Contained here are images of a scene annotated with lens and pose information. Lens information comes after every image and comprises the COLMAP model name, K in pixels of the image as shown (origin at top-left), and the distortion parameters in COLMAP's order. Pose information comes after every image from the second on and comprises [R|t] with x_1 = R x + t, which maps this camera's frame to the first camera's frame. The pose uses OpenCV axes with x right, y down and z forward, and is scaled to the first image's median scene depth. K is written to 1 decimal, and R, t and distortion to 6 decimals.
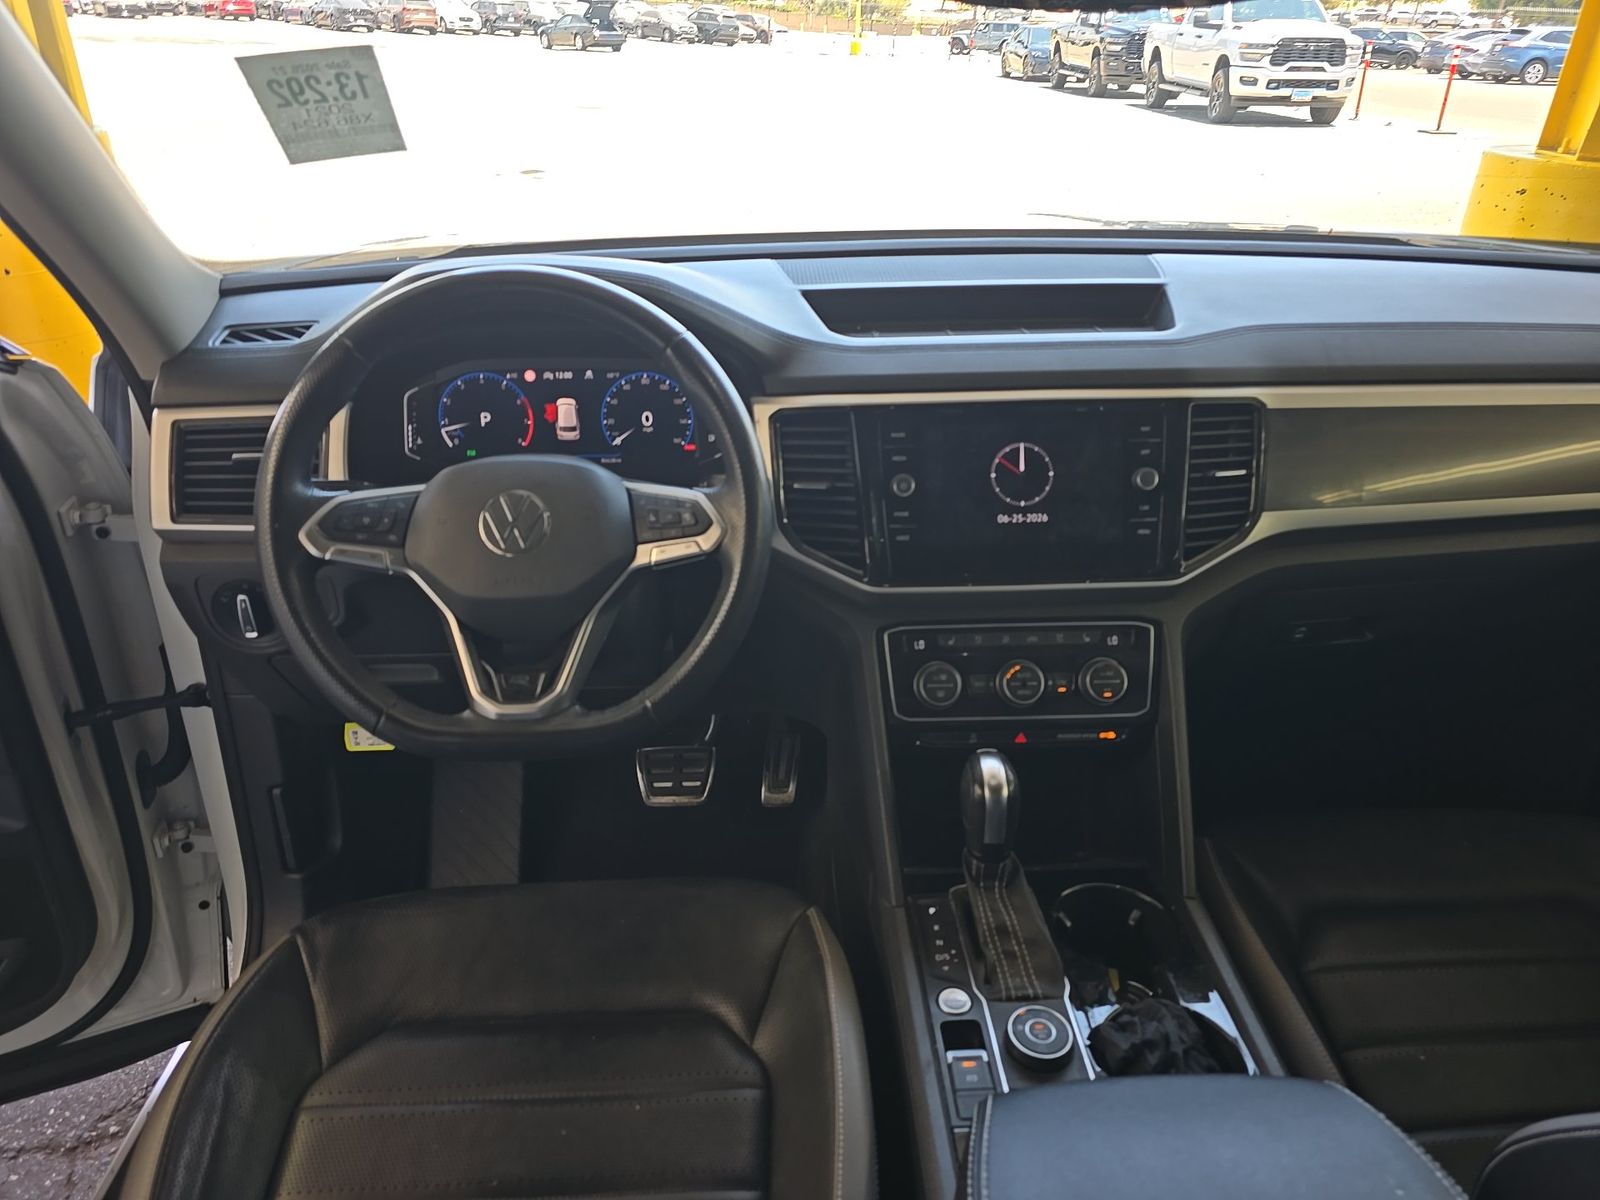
lens RADIAL K [[1065.9, 0, 810.0], [0, 1065.9, 595.5], [0, 0, 1]] dist [0.071697, -0.059804]
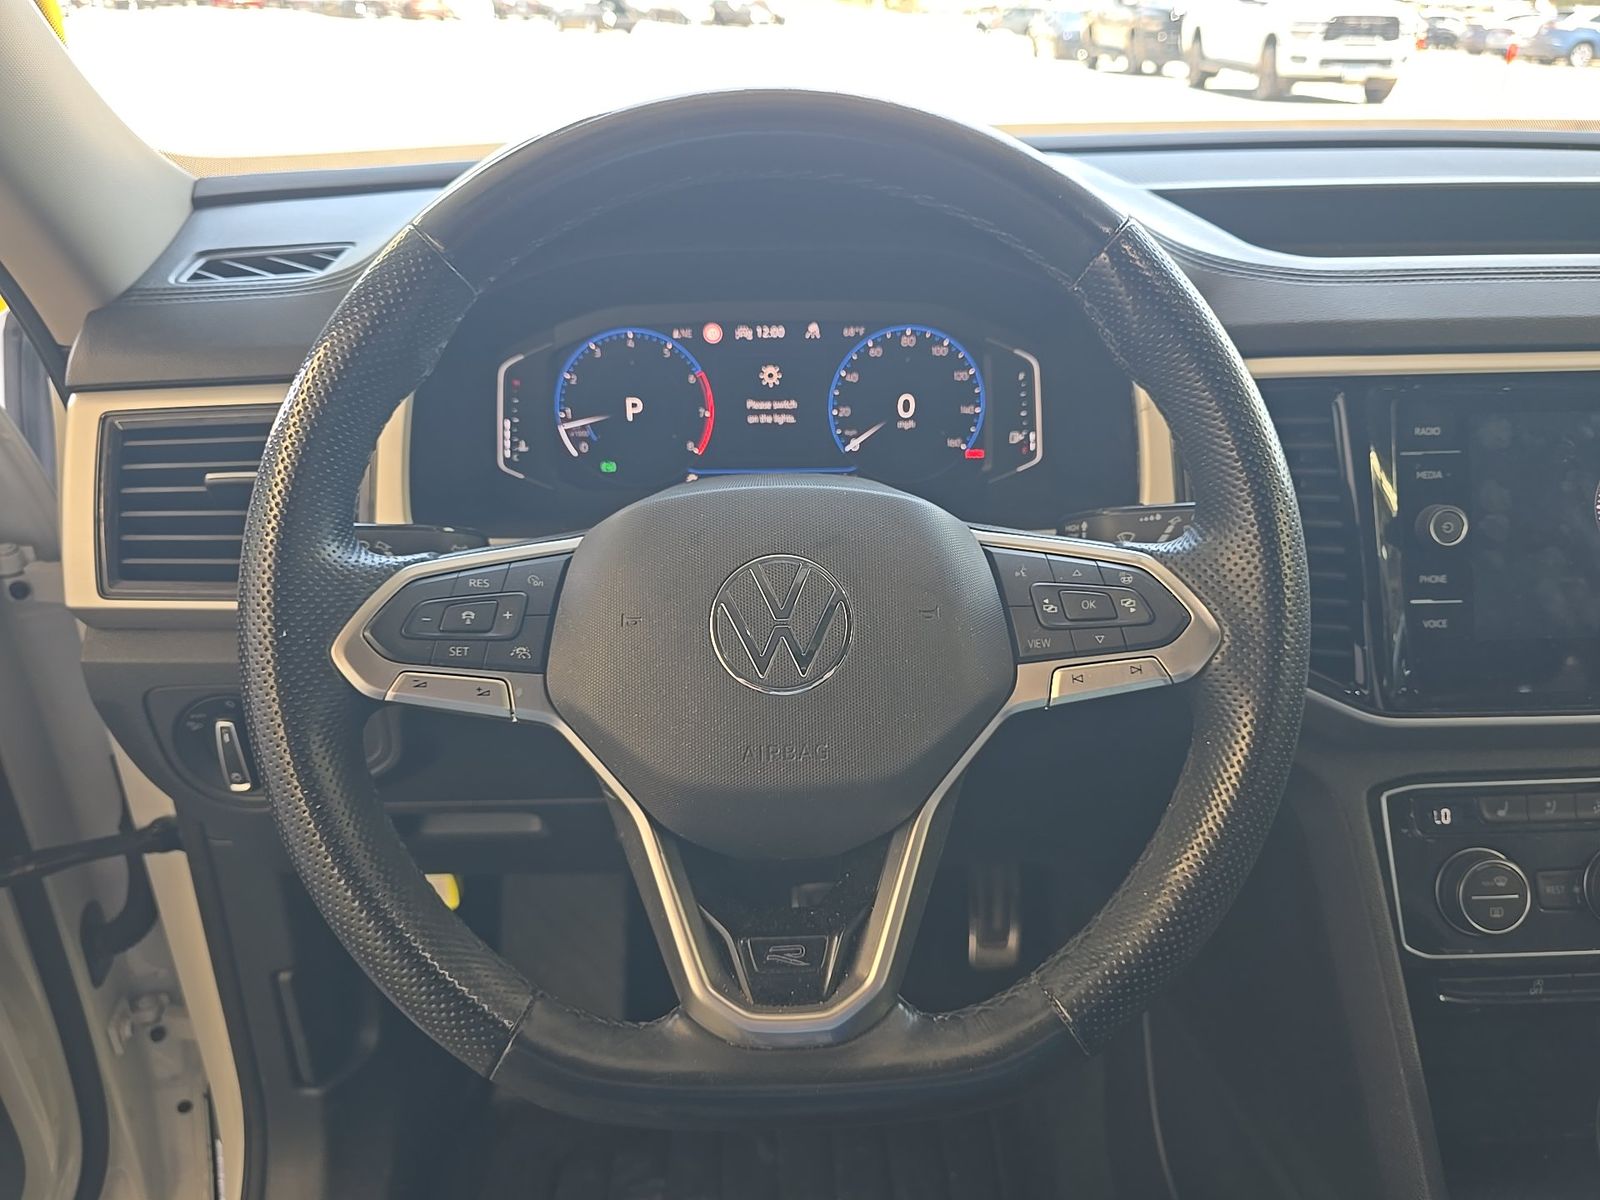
lens RADIAL K [[1091.9, 0, 809.1], [0, 1091.9, 596.6], [0, 0, 1]] dist [0.054743, -0.062458]
pose [[0.999905, -0.001034, -0.013761, -0.200278], [0.001051, 0.999999, 0.001226, -0.062732], [0.013759, -0.001240, 0.999905, 0.406069]]
